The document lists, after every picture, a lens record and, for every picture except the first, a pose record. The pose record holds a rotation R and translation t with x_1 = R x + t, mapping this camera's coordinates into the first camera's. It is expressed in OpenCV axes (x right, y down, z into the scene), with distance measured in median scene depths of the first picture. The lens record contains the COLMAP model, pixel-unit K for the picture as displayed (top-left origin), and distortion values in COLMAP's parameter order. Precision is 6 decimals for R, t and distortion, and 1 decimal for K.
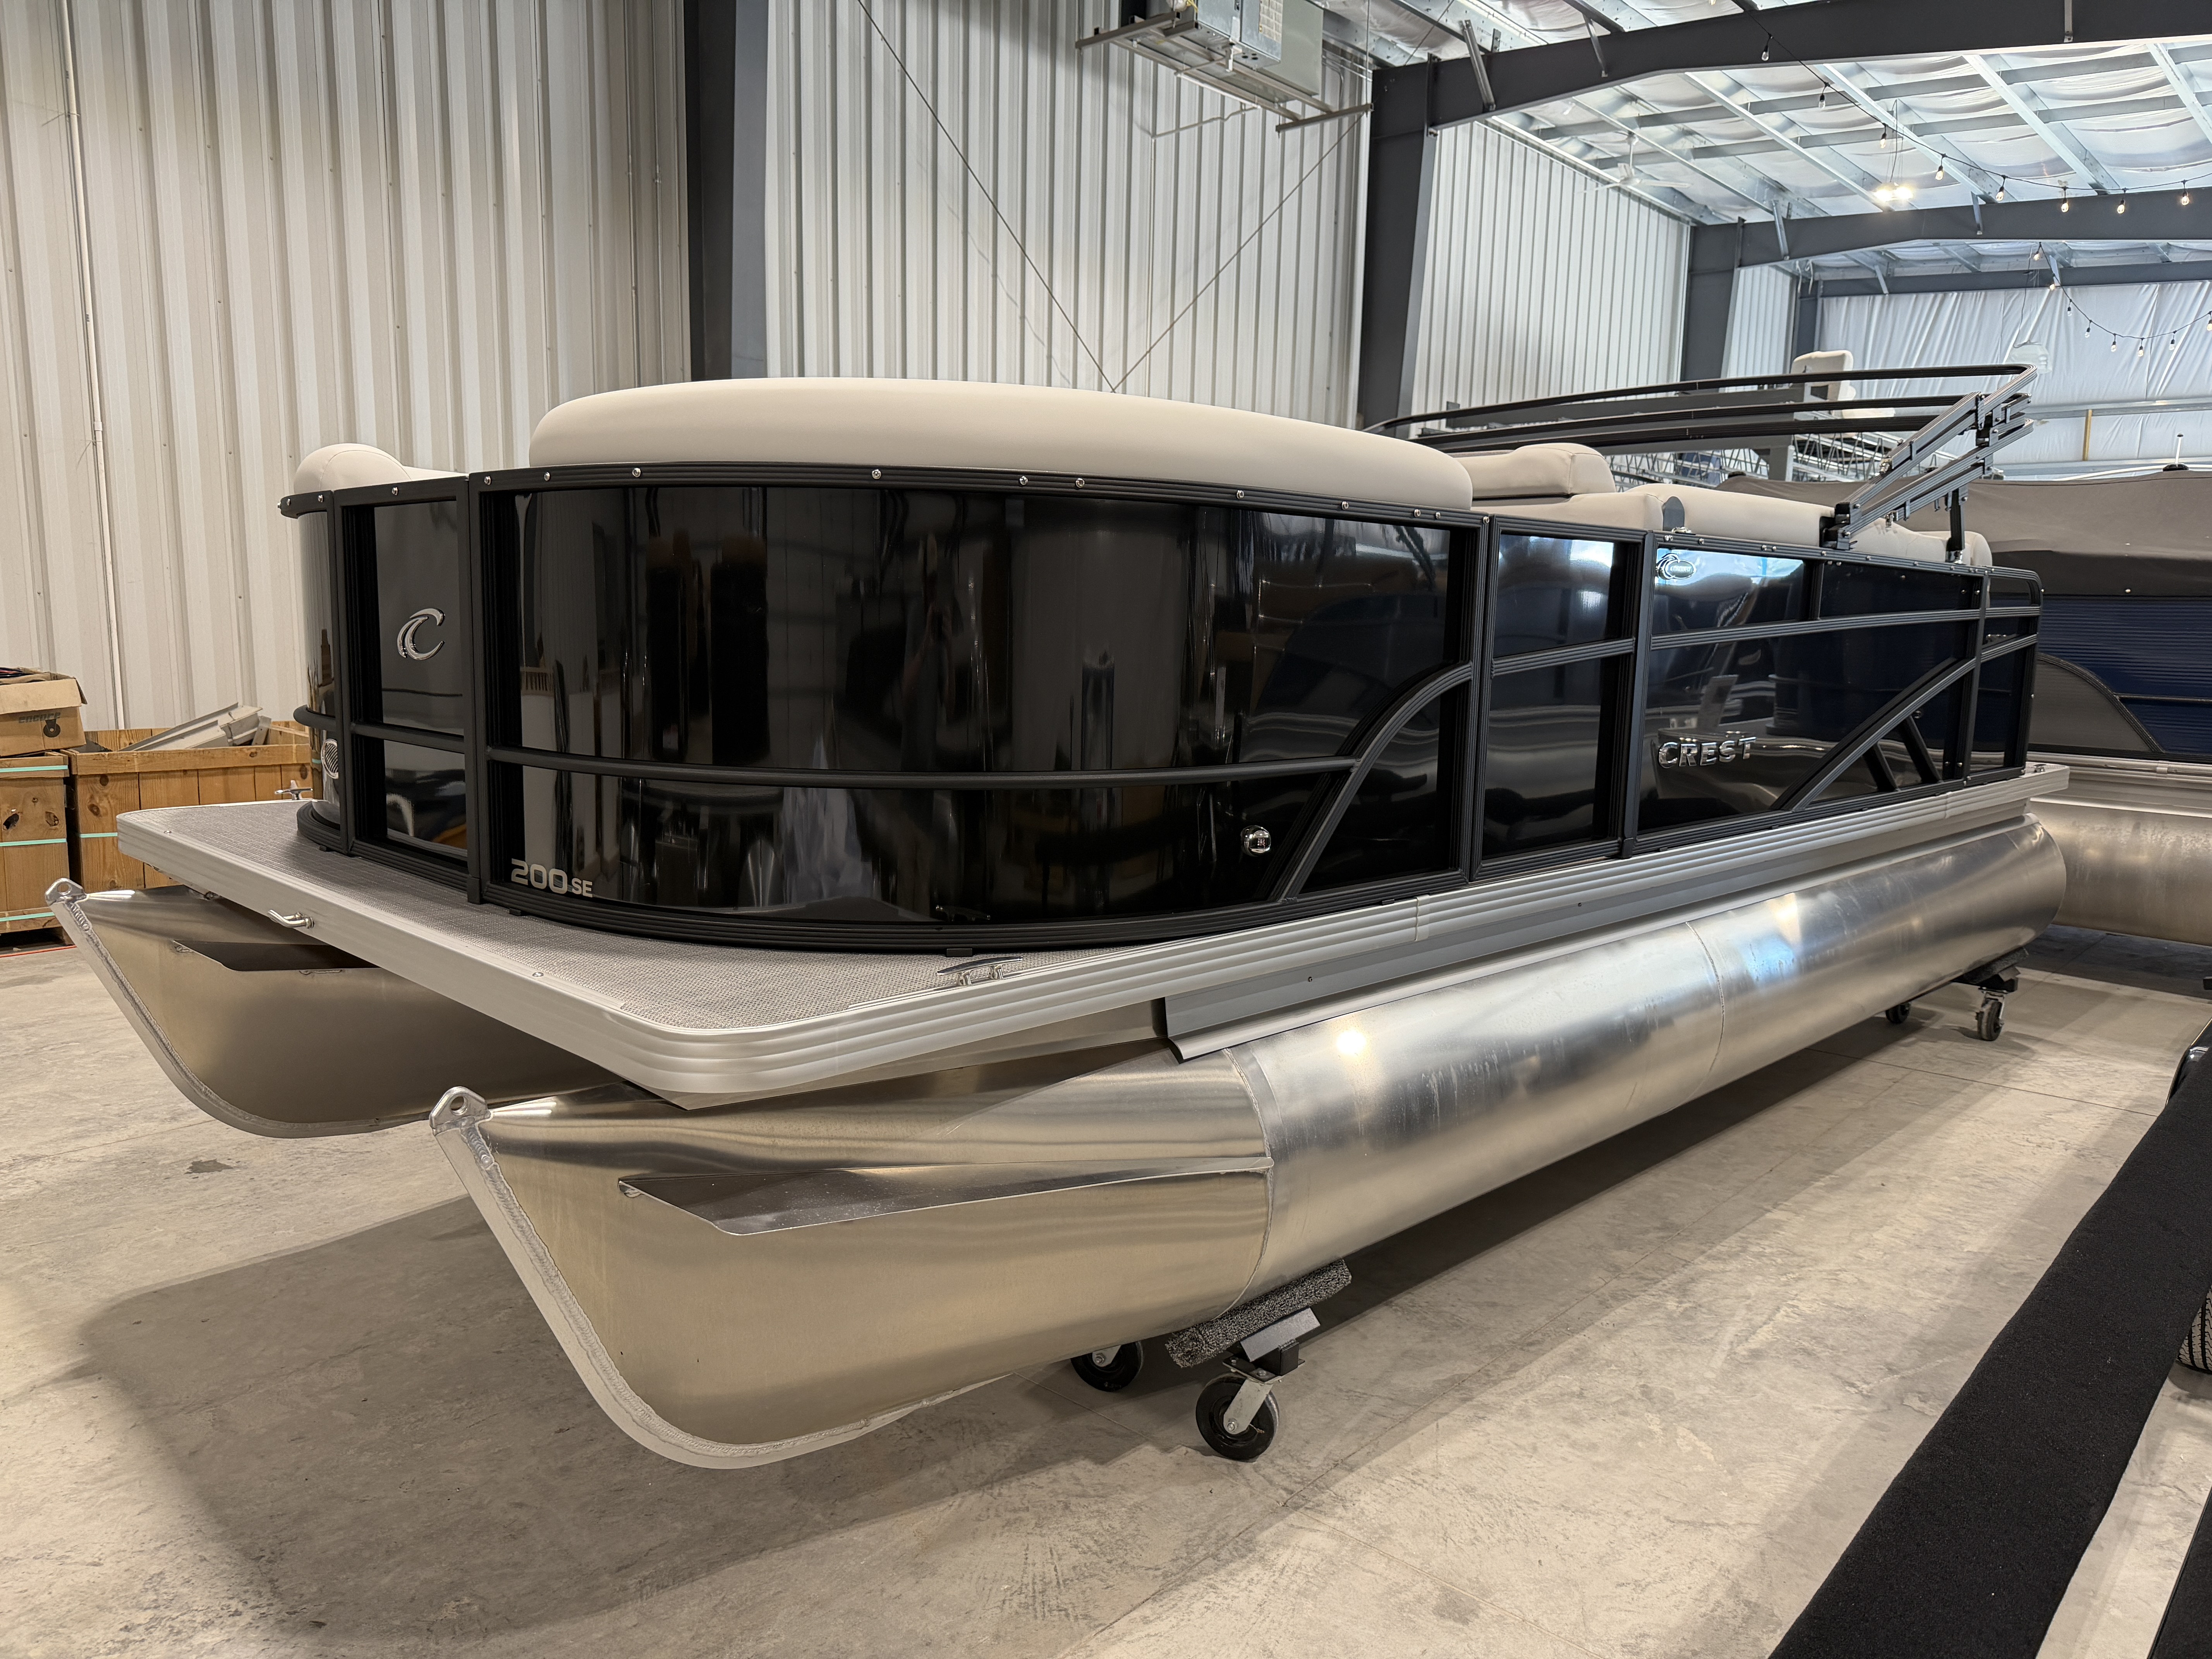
lens RADIAL K [[1565.1, 0, 1102.1], [0, 1565.1, 824.3], [0, 0, 1]] dist [0.000971, -0.007144]
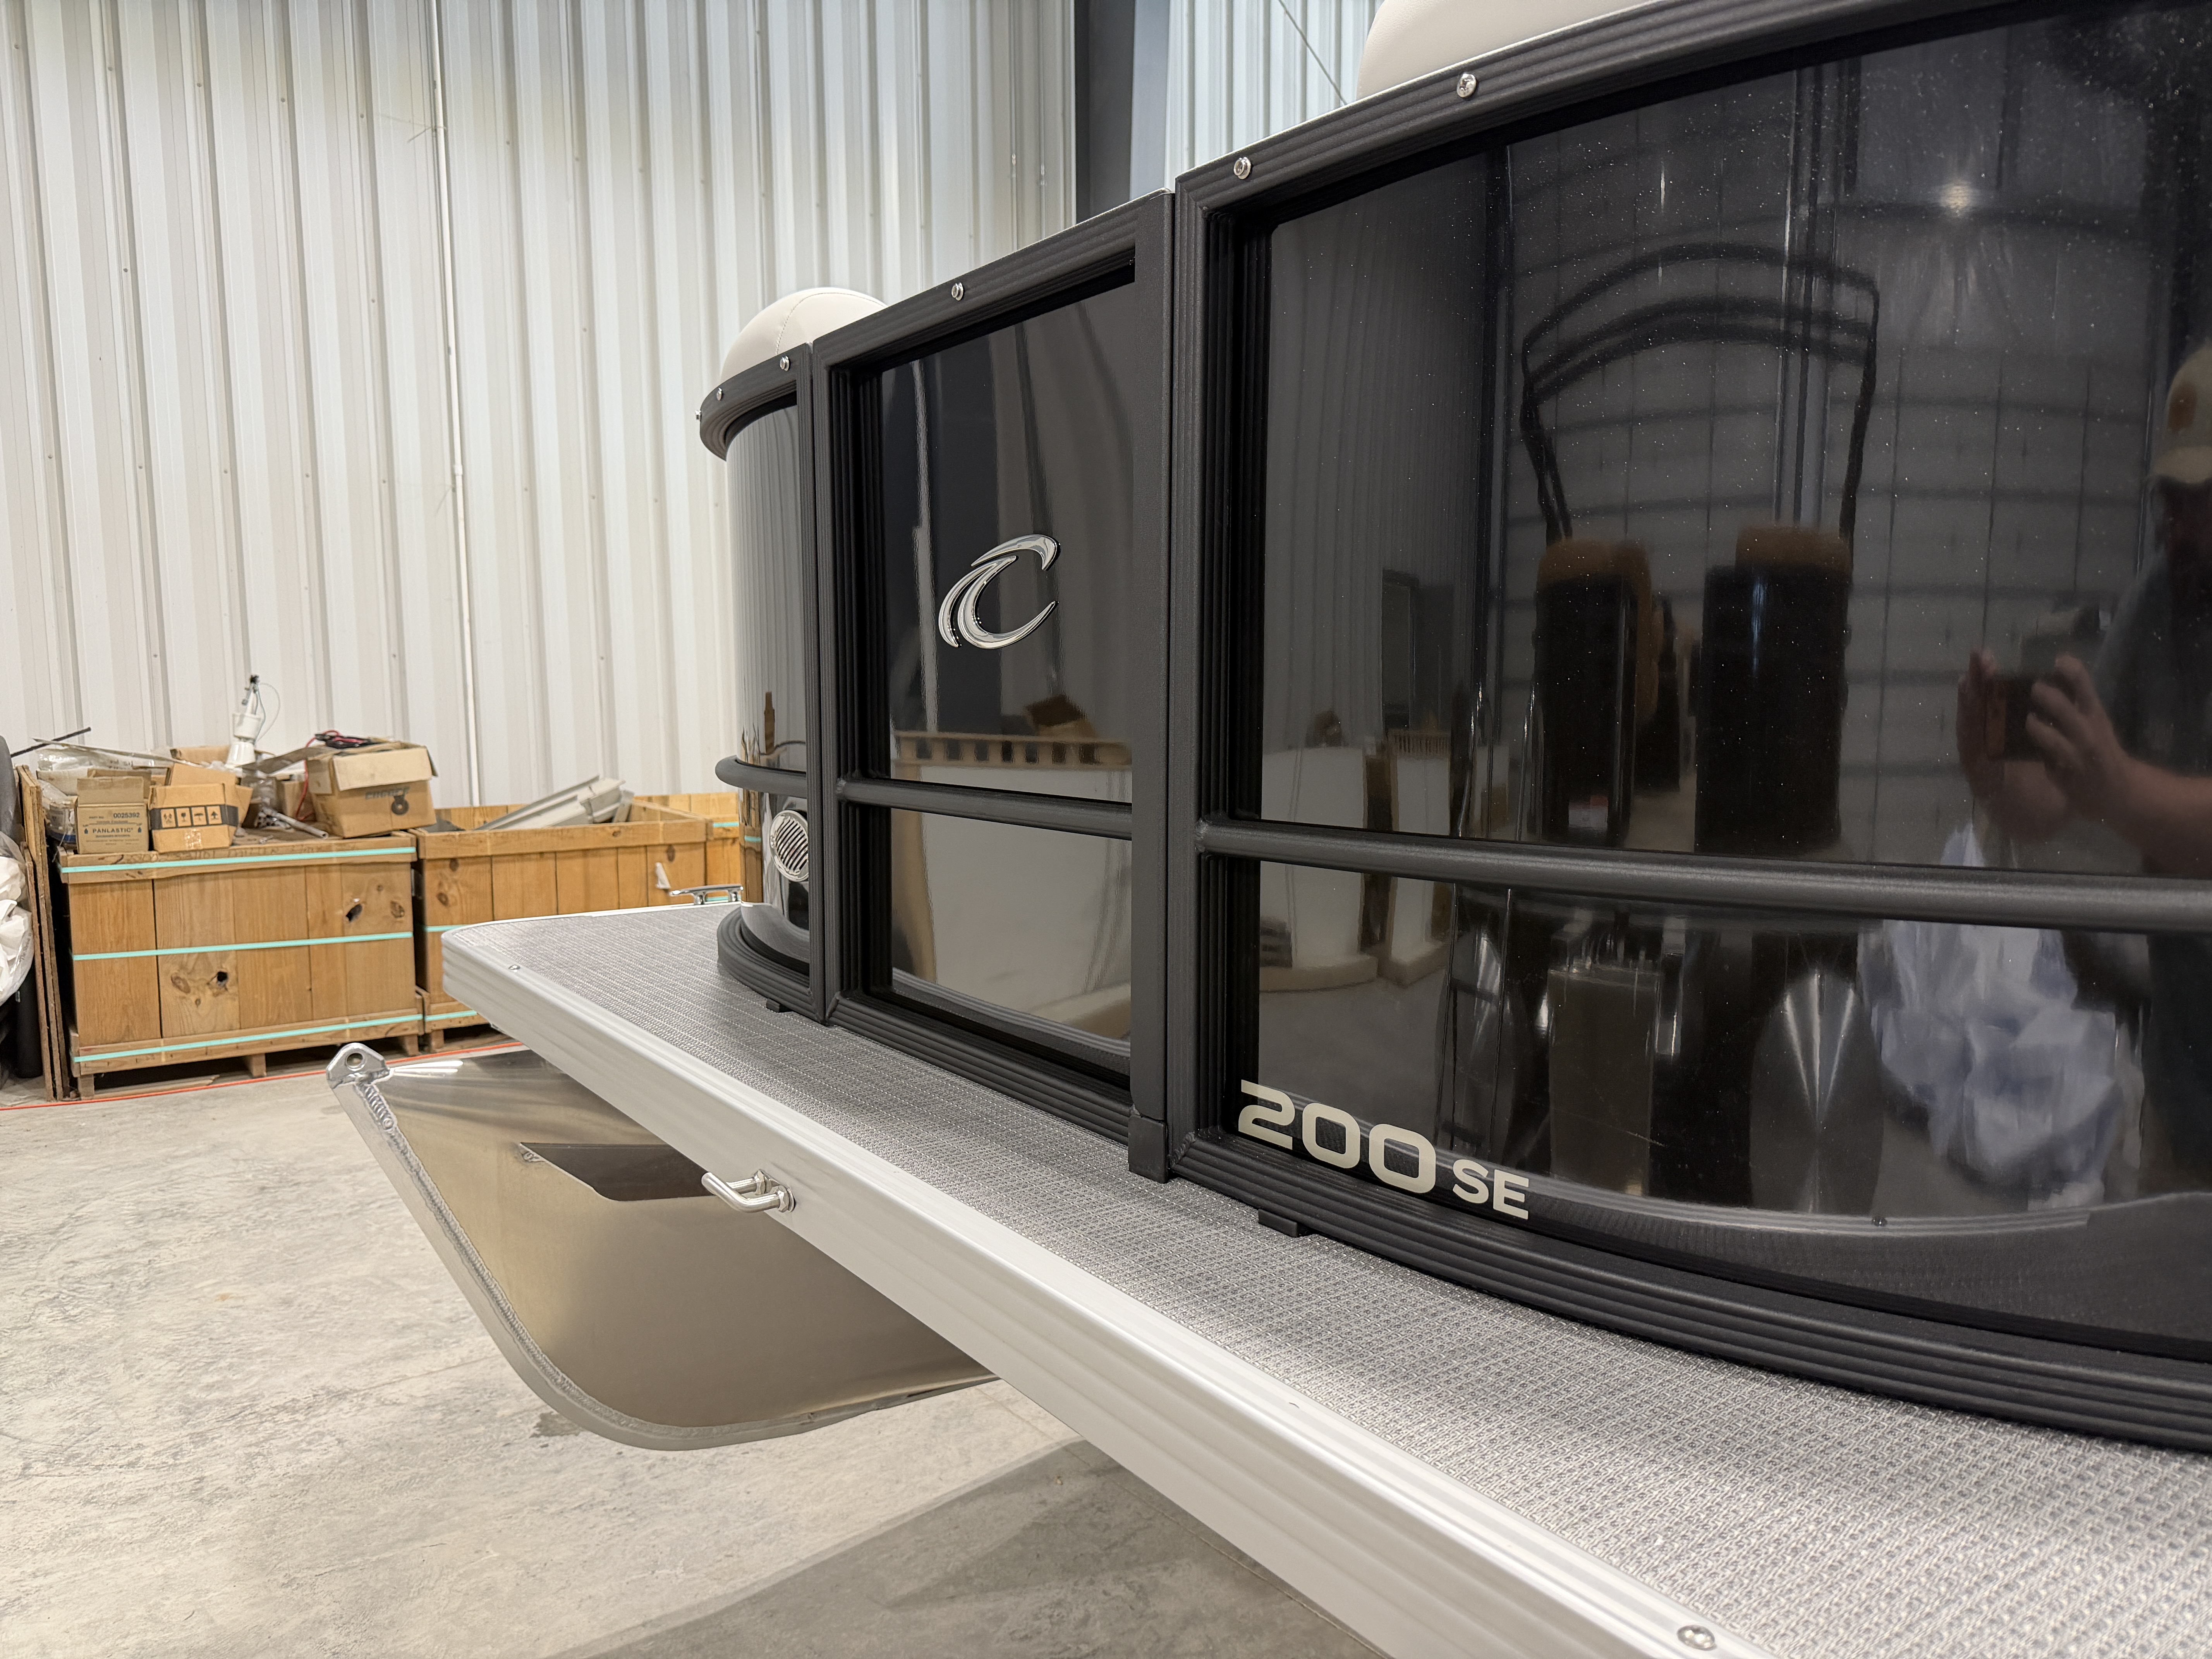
lens RADIAL K [[1565.1, 0, 1105.3], [0, 1565.1, 828.0], [0, 0, 1]] dist [0.000971, -0.007144]
pose [[0.983325, -0.005591, -0.181773, -0.224003], [-0.002604, 0.998992, -0.044812, -0.018658], [0.181841, 0.044538, 0.982319, 0.379484]]
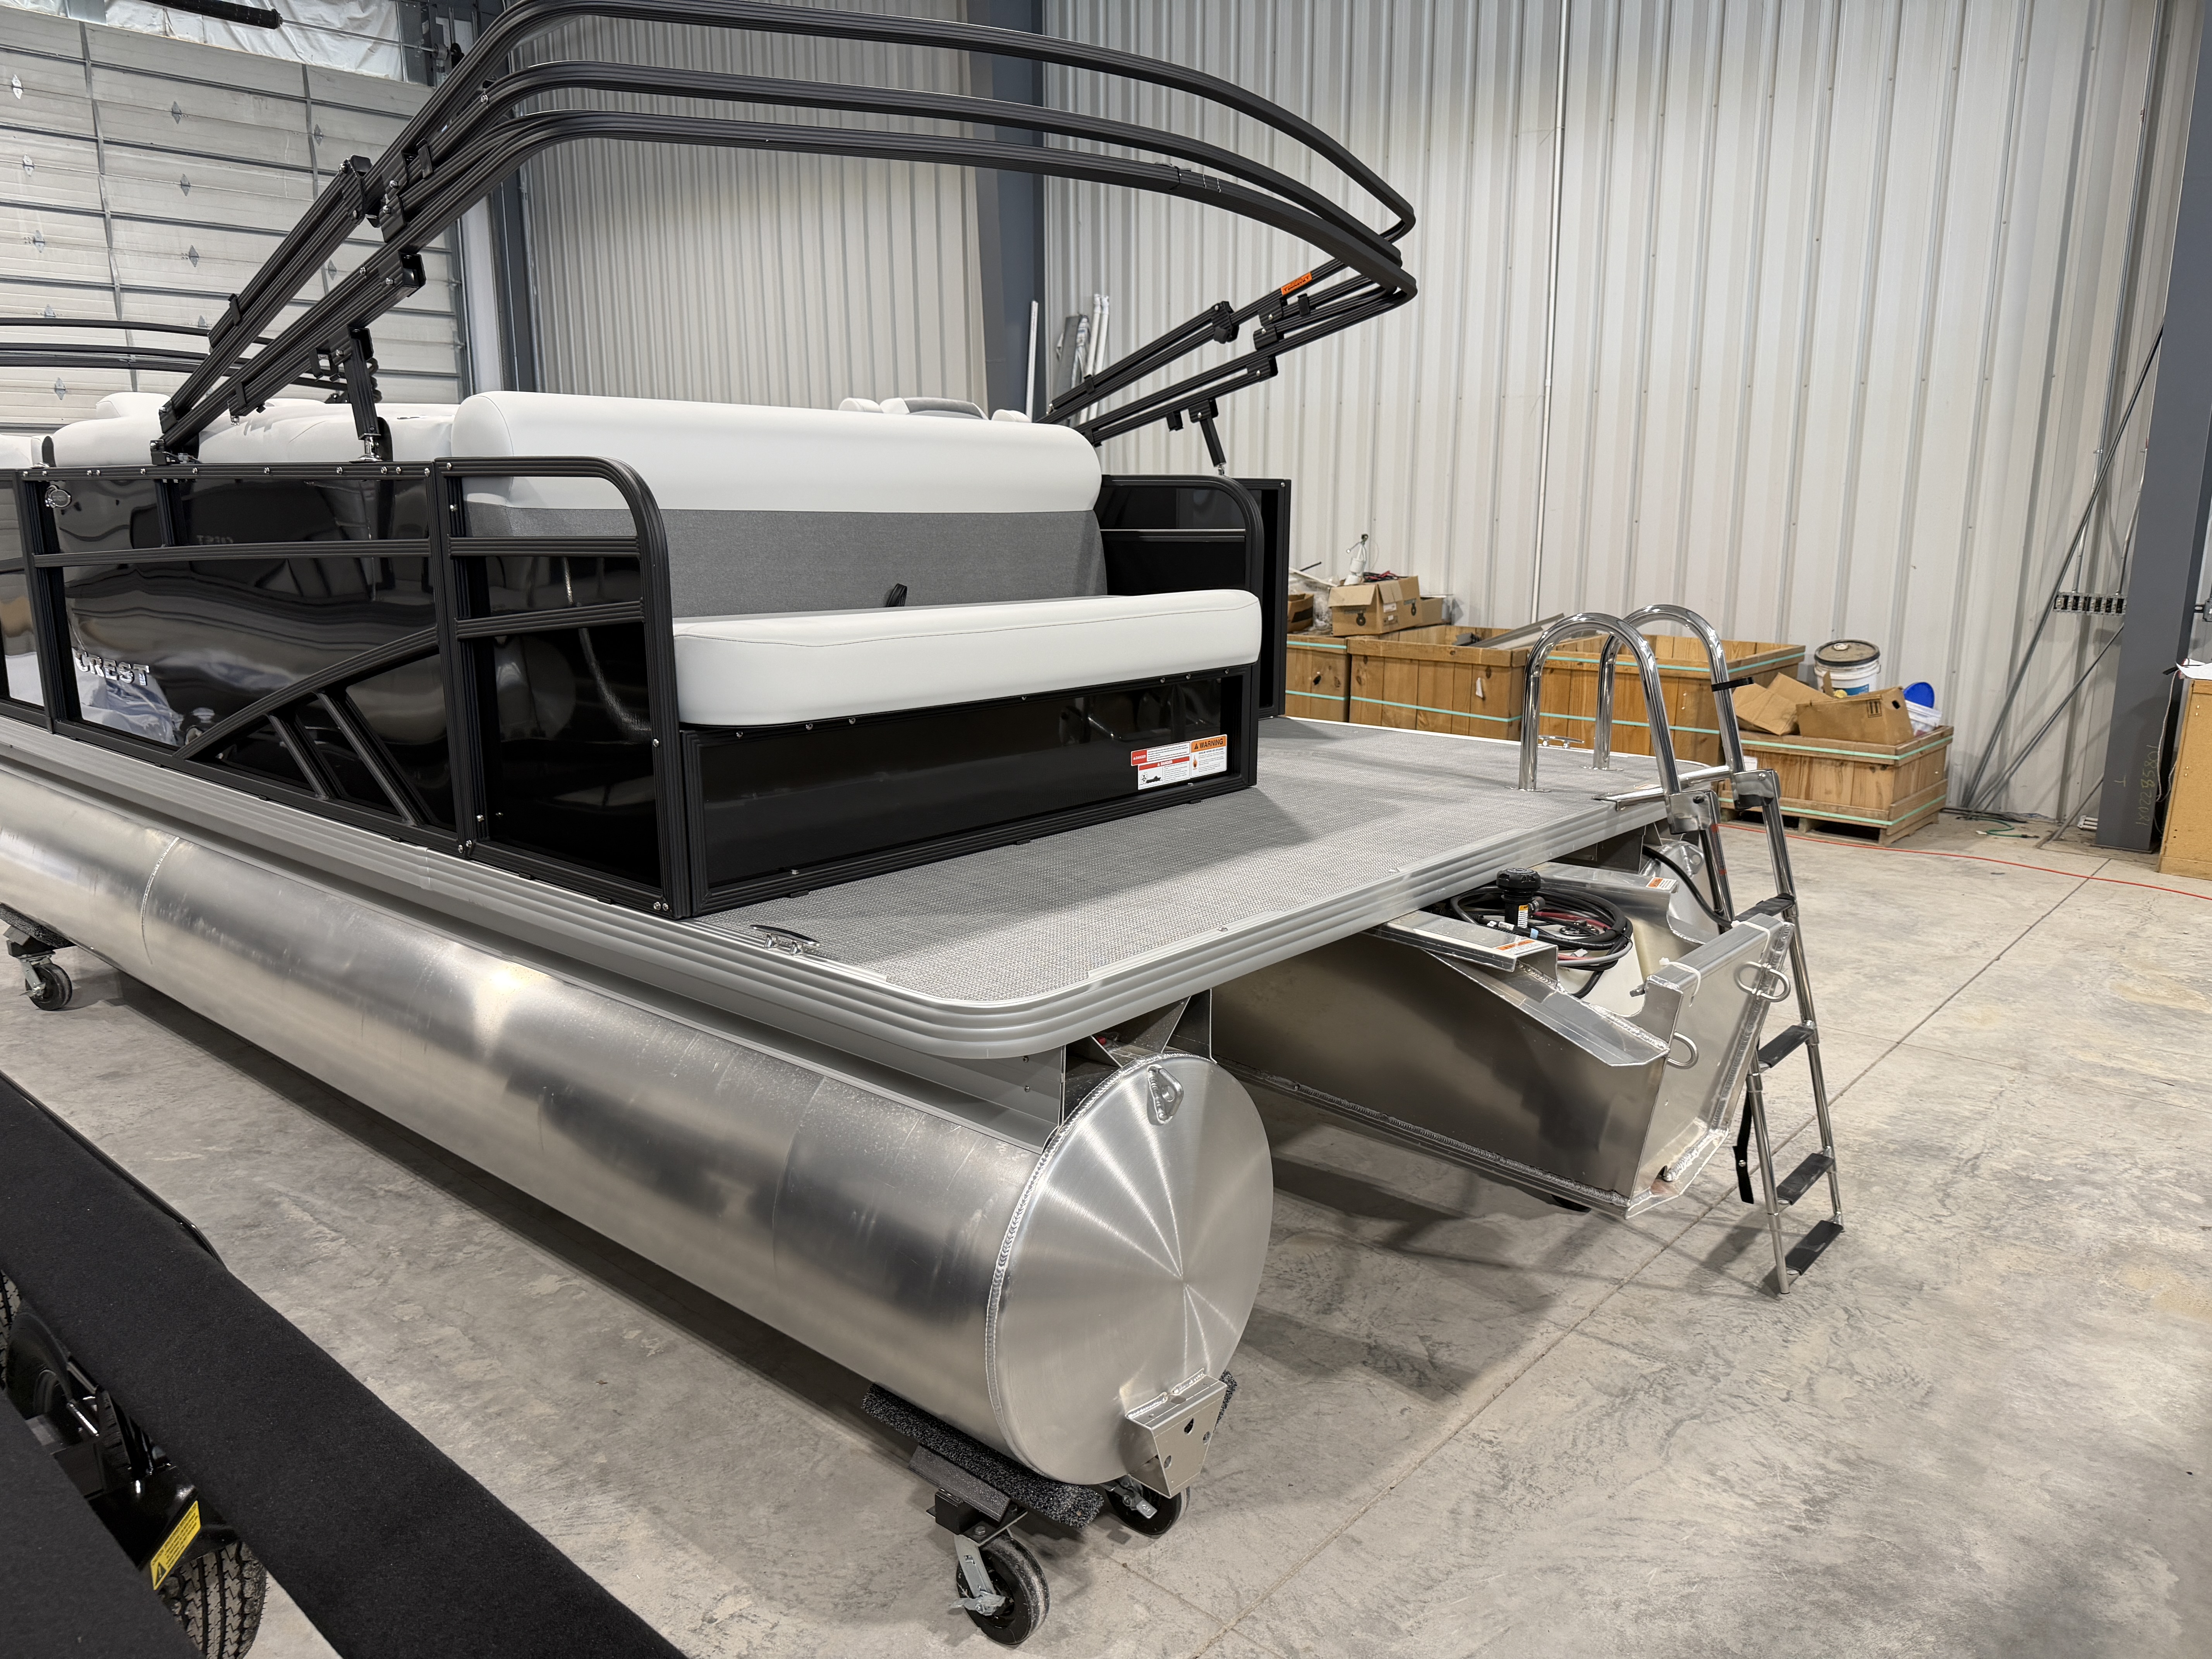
lens RADIAL K [[1565.1, 0, 1104.3], [0, 1565.1, 842.2], [0, 0, 1]] dist [0.000971, -0.007144]
pose [[0.008730, 0.192775, -0.981204, 1.267668], [-0.139437, 0.971890, 0.189704, -0.175513], [0.990192, 0.135160, 0.035364, 1.312039]]
